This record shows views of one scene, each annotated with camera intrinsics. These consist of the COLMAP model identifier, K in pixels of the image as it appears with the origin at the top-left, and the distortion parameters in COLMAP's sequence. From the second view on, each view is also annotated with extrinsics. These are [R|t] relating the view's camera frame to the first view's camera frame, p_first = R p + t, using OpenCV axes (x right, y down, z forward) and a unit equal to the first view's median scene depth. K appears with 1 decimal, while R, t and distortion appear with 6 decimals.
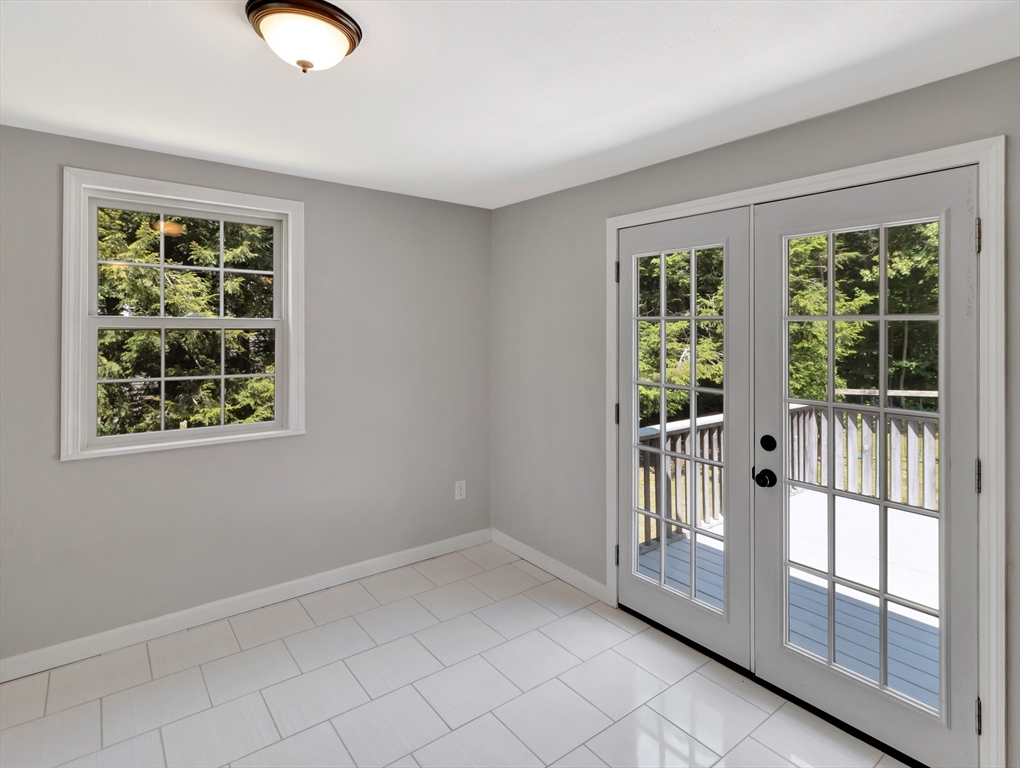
lens RADIAL K [[545.0, 0, 531.4], [0, 545.0, 330.3], [0, 0, 1]] dist [0.008725, -0.002207]
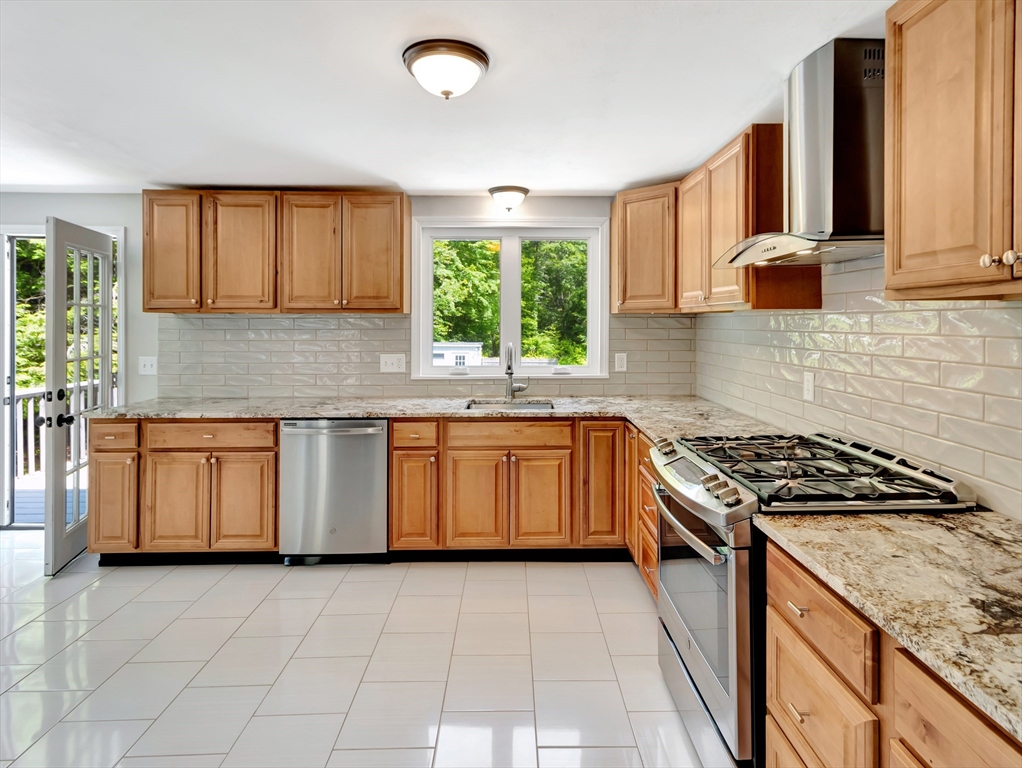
lens RADIAL K [[546.1, 0, 497.2], [0, 546.1, 317.7], [0, 0, 1]] dist [0.008725, -0.002207]
pose [[0.631919, 0.001416, 0.775033, 0.049592], [0.002706, 0.999988, -0.004033, 0.016858], [-0.775030, 0.004646, 0.631908, -0.779157]]
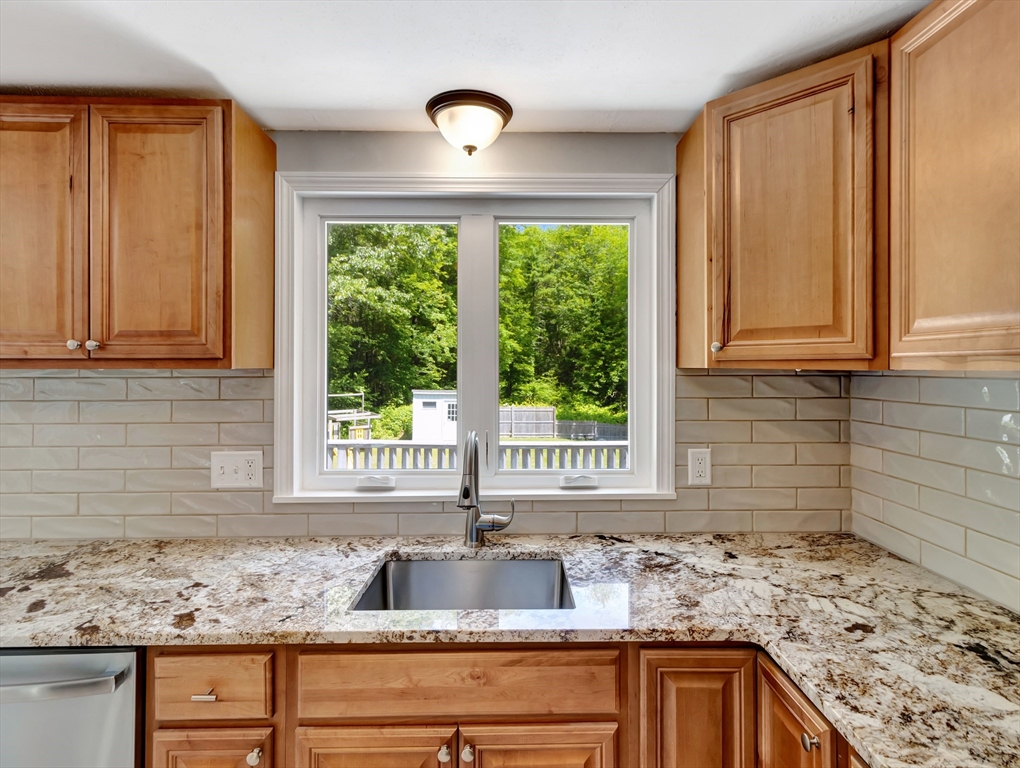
lens RADIAL K [[545.0, 0, 507.7], [0, 545.0, 358.0], [0, 0, 1]] dist [0.008725, -0.002207]
pose [[0.612758, 0.008745, 0.790222, 0.499663], [0.004080, 0.999890, -0.014229, 0.002024], [-0.790260, 0.011943, 0.612656, -0.468503]]
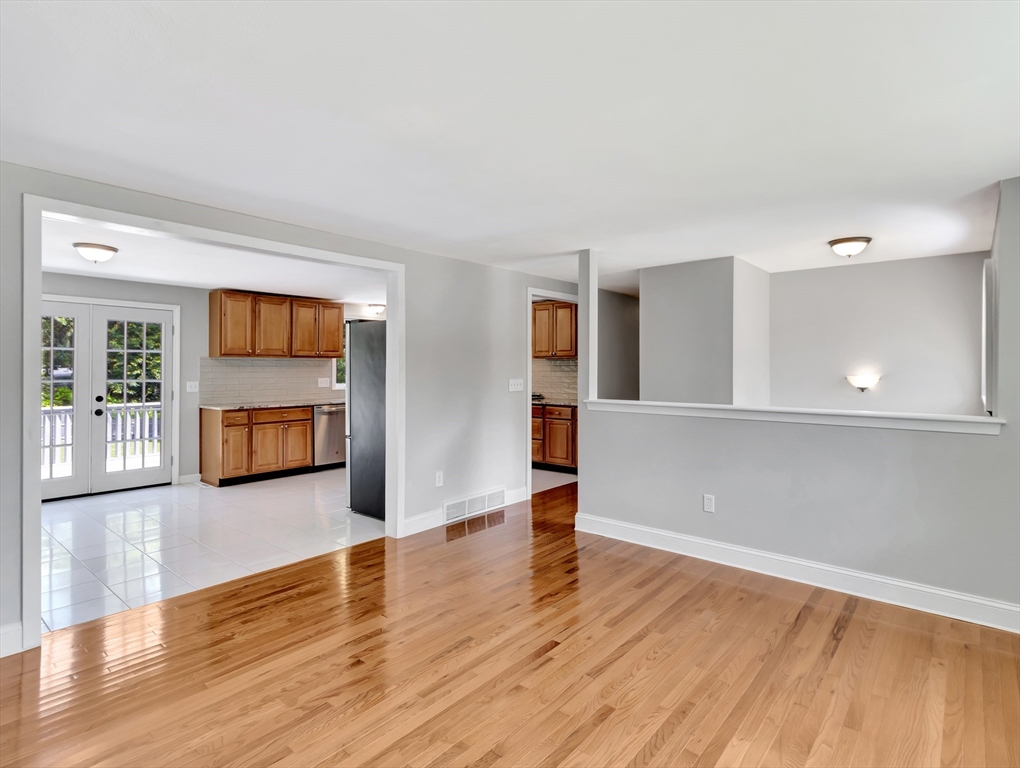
lens RADIAL K [[545.0, 0, 502.1], [0, 545.0, 365.3], [0, 0, 1]] dist [0.008725, -0.002207]
pose [[-0.169724, -0.002820, 0.985488, -1.570307], [-0.000794, 0.999996, 0.002725, 0.025469], [-0.985491, -0.000320, -0.169725, -0.273671]]
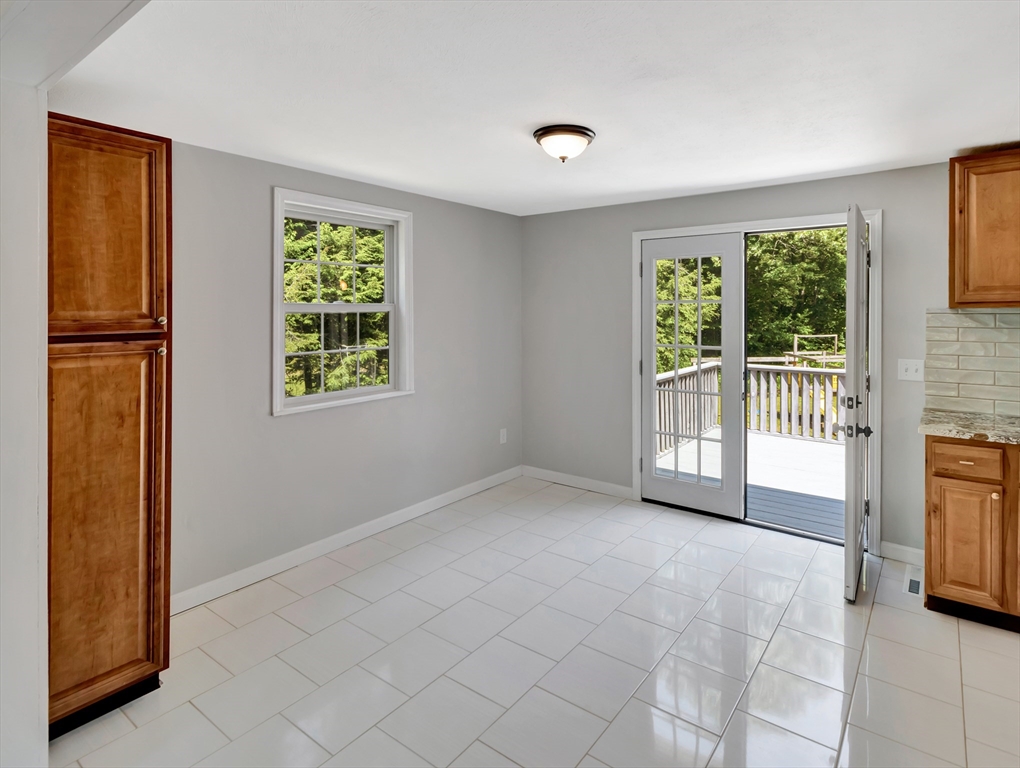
lens RADIAL K [[545.0, 0, 552.2], [0, 545.0, 316.0], [0, 0, 1]] dist [0.008725, -0.002207]
pose [[0.961946, -0.013665, 0.272897, -0.378626], [0.011048, 0.999877, 0.011124, -0.002219], [-0.273015, -0.007685, 0.961979, -0.269098]]
